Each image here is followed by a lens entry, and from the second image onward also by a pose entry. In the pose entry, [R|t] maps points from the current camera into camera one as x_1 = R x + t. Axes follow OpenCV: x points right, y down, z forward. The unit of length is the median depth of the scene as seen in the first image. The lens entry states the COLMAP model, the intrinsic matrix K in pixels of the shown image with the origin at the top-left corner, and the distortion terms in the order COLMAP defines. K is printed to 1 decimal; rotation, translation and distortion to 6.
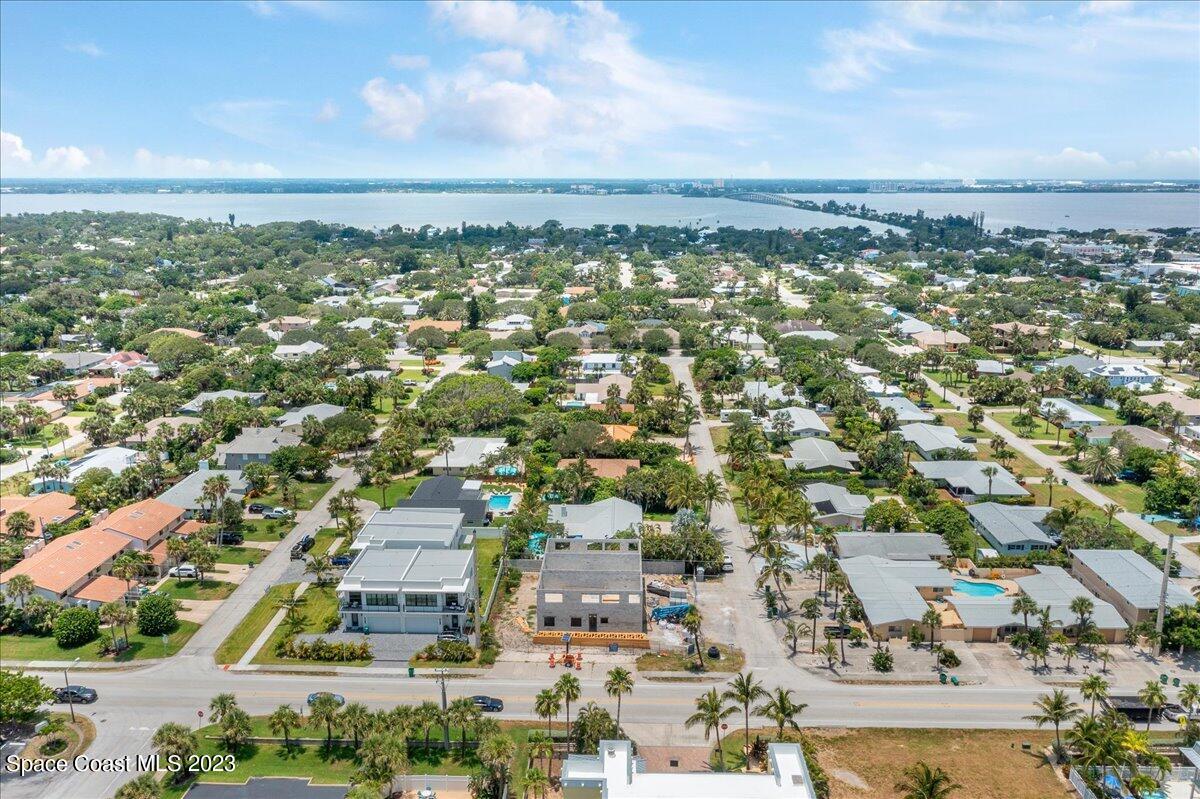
lens RADIAL K [[944.4, 0, 600.0], [0, 944.4, 399.5], [0, 0, 1]] dist [-0.003176, 0.003421]
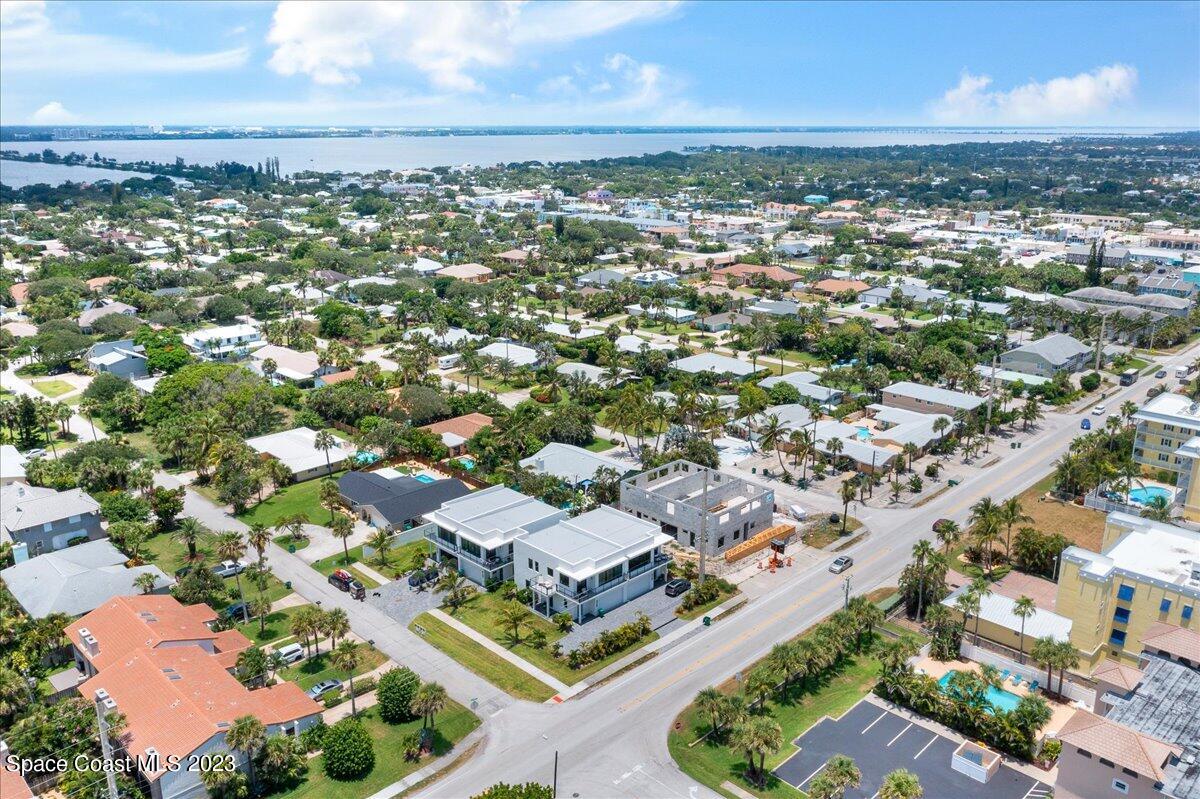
lens RADIAL K [[944.4, 0, 600.0], [0, 944.4, 399.5], [0, 0, 1]] dist [-0.003176, 0.003421]
pose [[0.689950, -0.202332, 0.695004, -0.260232], [0.165174, 0.978816, 0.120984, -0.021583], [-0.704760, 0.031324, 0.708754, 0.105647]]
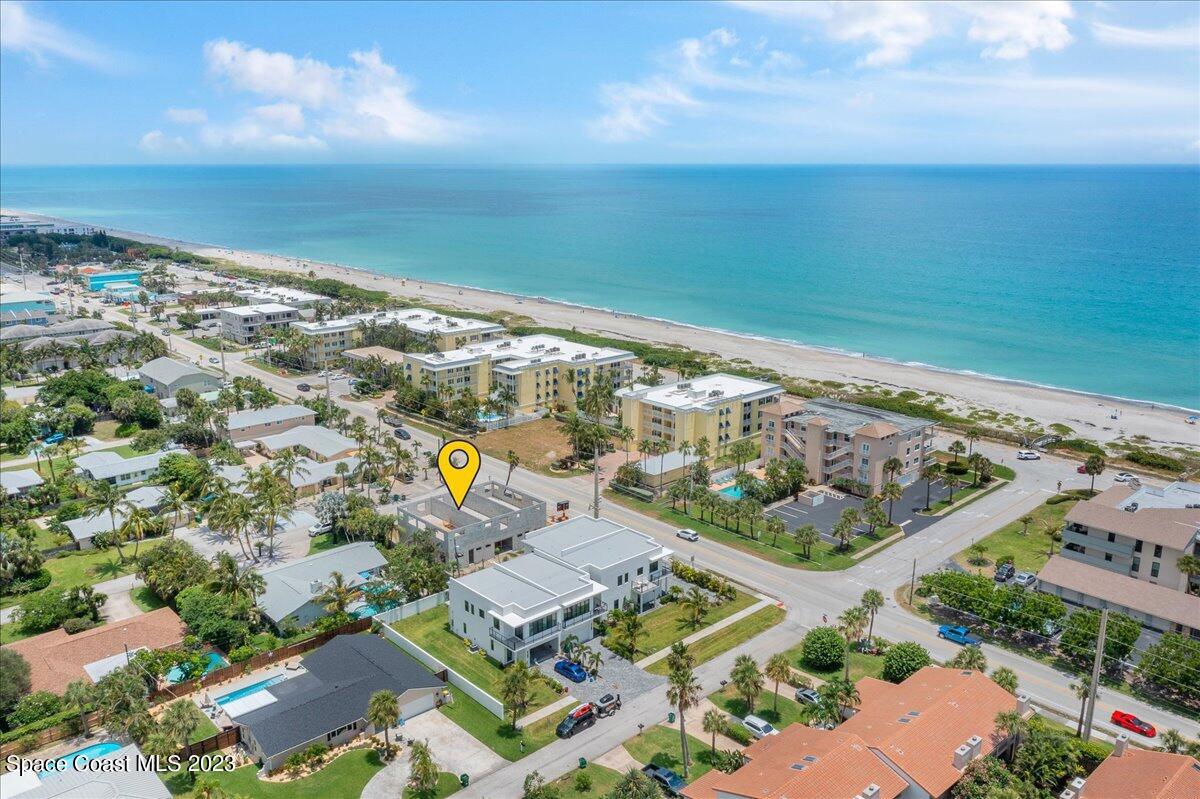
lens RADIAL K [[944.4, 0, 600.0], [0, 944.4, 399.5], [0, 0, 1]] dist [-0.003176, 0.003421]
pose [[-0.695256, -0.176237, 0.696821, -0.277210], [0.166063, 0.903857, 0.394291, -0.111375], [-0.699315, 0.389850, -0.599146, 0.489643]]
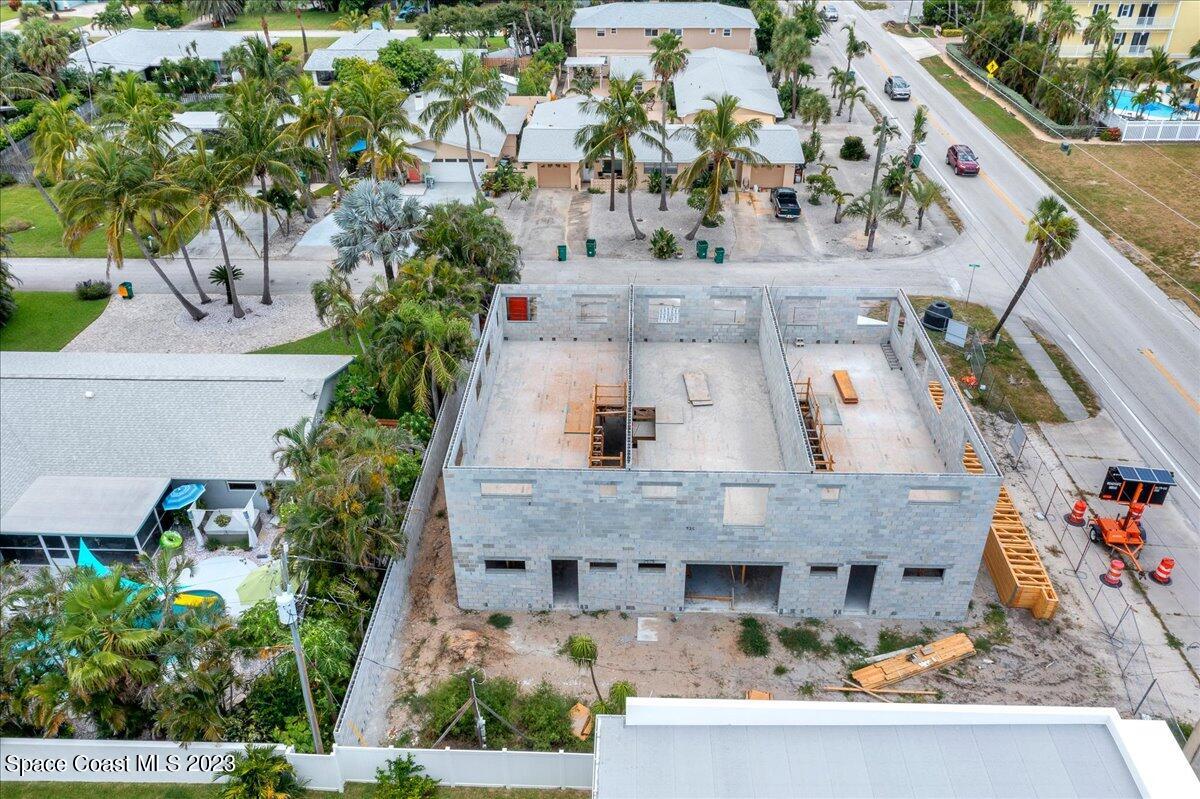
lens RADIAL K [[944.4, 0, 600.0], [0, 944.4, 399.5], [0, 0, 1]] dist [-0.003176, 0.003421]
pose [[0.007587, -0.534930, 0.844862, -0.080064], [0.236524, 0.821872, 0.518250, 0.010570], [-0.971596, 0.195899, 0.132759, 0.324466]]
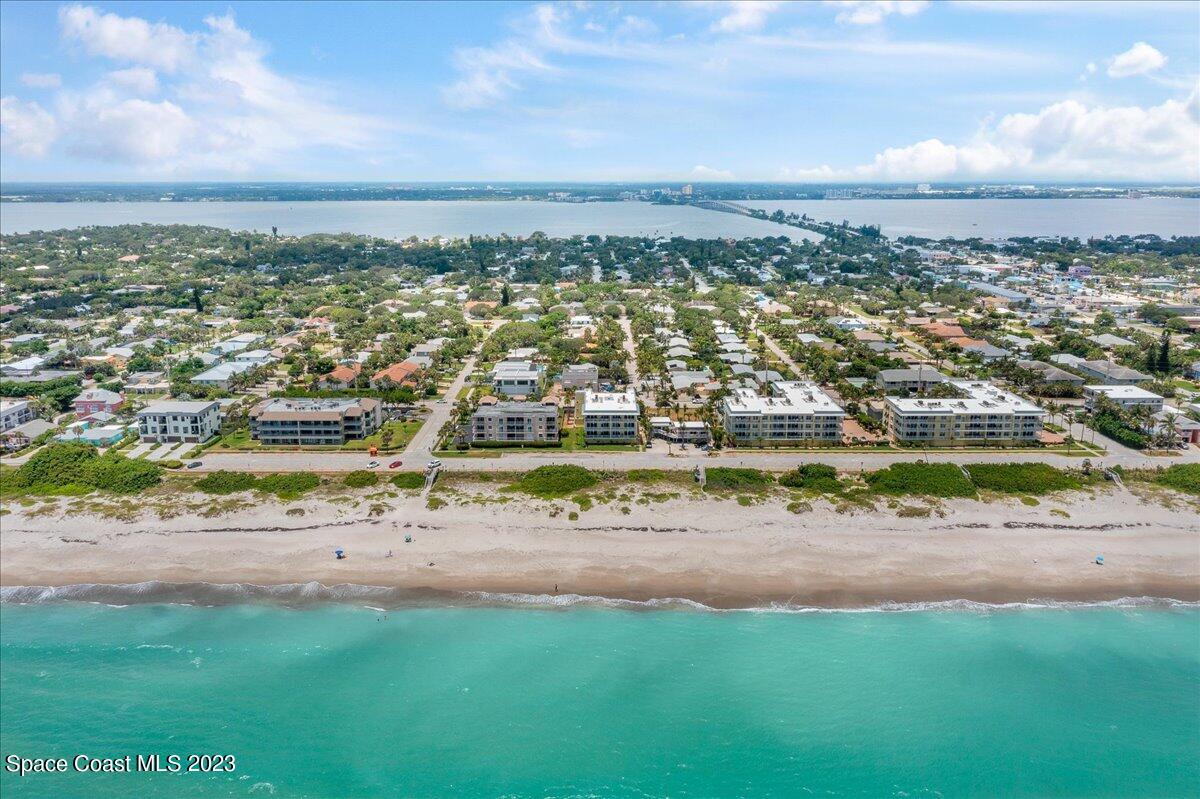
lens RADIAL K [[944.4, 0, 600.0], [0, 944.4, 399.5], [0, 0, 1]] dist [-0.003176, 0.003421]
pose [[0.999661, -0.007431, 0.024969, -0.006583], [0.007483, 0.999970, -0.002023, 0.084194], [-0.024953, 0.002209, 0.999686, -0.602253]]
